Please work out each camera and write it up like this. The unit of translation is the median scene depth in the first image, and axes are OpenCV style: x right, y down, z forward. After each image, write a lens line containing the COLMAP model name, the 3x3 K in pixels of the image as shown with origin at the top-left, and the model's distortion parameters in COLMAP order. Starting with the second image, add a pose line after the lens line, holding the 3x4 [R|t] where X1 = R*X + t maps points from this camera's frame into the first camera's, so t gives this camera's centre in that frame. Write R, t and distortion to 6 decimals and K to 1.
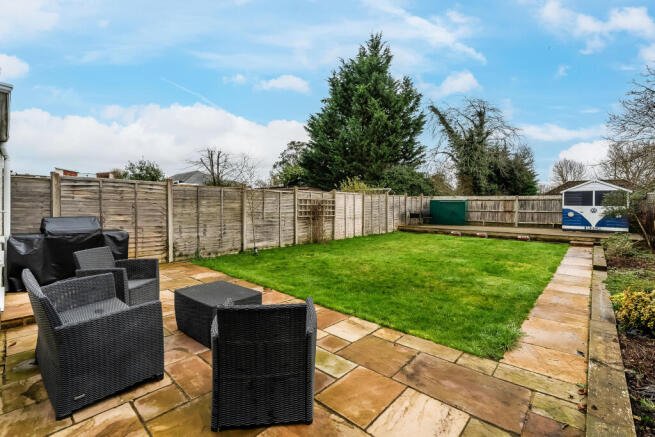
lens RADIAL K [[289.1, 0, 325.2], [0, 289.1, 205.9], [0, 0, 1]] dist [-0.004750, 0.000371]
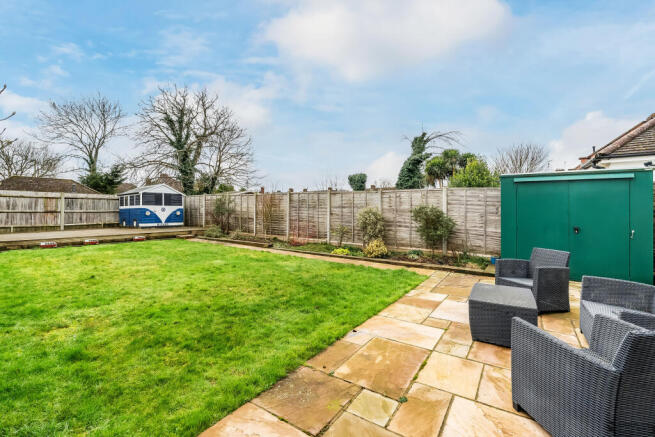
lens RADIAL K [[289.1, 0, 328.7], [0, 289.1, 206.0], [0, 0, 1]] dist [-0.004750, 0.000371]
pose [[-0.139494, 0.002198, 0.990220, -0.283946], [-0.009119, 0.999952, -0.003504, -0.000442], [-0.990181, -0.009519, -0.139468, 0.385050]]
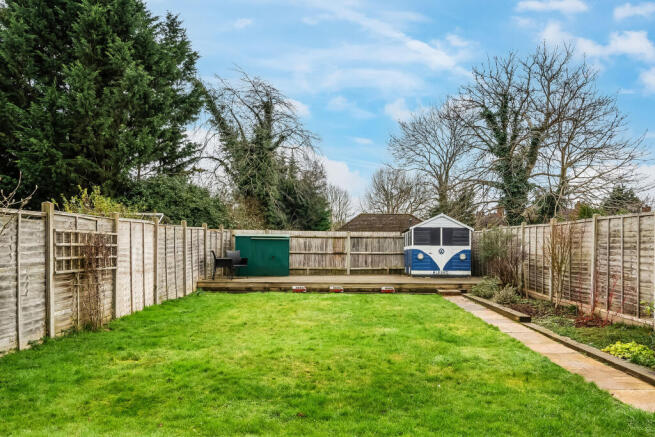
lens RADIAL K [[483.5, 0, 338.4], [0, 483.5, 248.5], [0, 0, 1]] dist [-0.002001, 0.004087]
pose [[0.741726, -0.006535, 0.670671, -0.177434], [0.000644, 0.999959, 0.009032, -0.003315], [-0.670703, -0.006268, 0.741700, 0.131180]]
